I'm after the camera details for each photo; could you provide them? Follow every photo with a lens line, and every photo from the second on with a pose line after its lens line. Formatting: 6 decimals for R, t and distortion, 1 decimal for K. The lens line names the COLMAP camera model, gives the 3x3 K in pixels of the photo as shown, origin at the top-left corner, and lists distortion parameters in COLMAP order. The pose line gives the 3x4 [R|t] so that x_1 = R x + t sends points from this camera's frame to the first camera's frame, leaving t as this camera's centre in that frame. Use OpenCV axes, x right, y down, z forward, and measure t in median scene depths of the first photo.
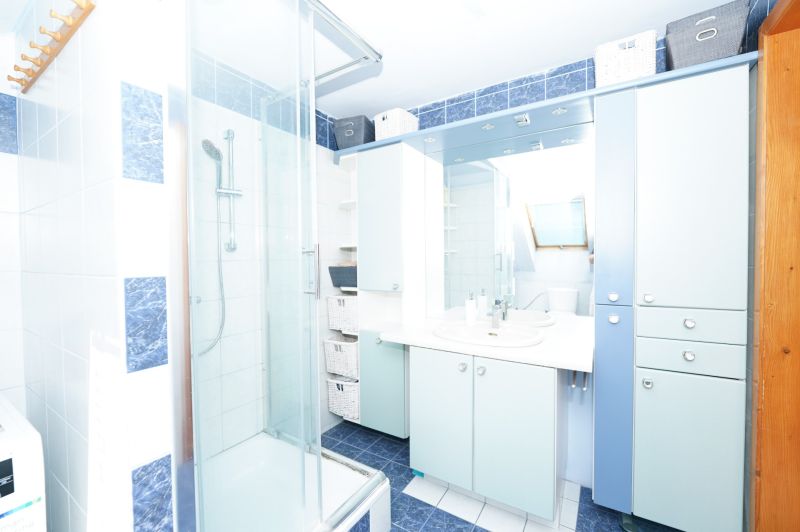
lens RADIAL K [[327.2, 0, 398.1], [0, 327.2, 266.2], [0, 0, 1]] dist [-0.012988, -0.000377]
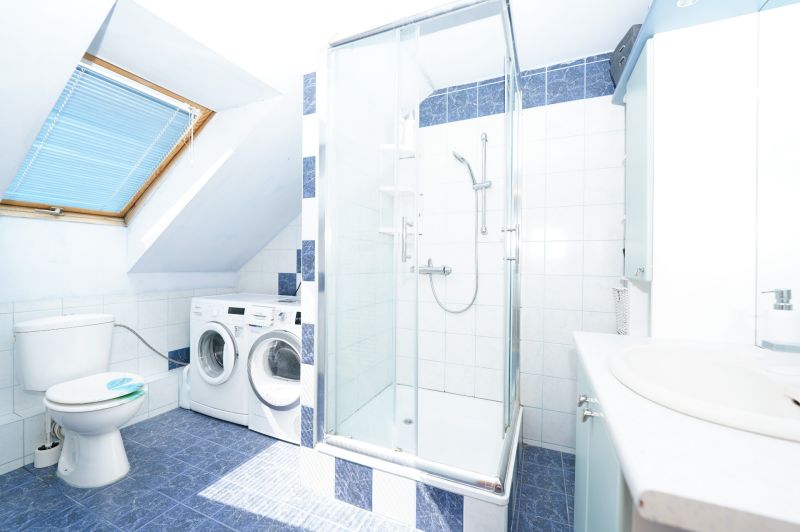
lens RADIAL K [[327.2, 0, 397.1], [0, 327.2, 265.3], [0, 0, 1]] dist [-0.012988, -0.000377]
pose [[0.130770, 0.003411, -0.991407, 1.518119], [-0.023005, 0.999735, 0.000405, 0.188064], [0.991146, 0.022754, 0.130814, 1.287735]]
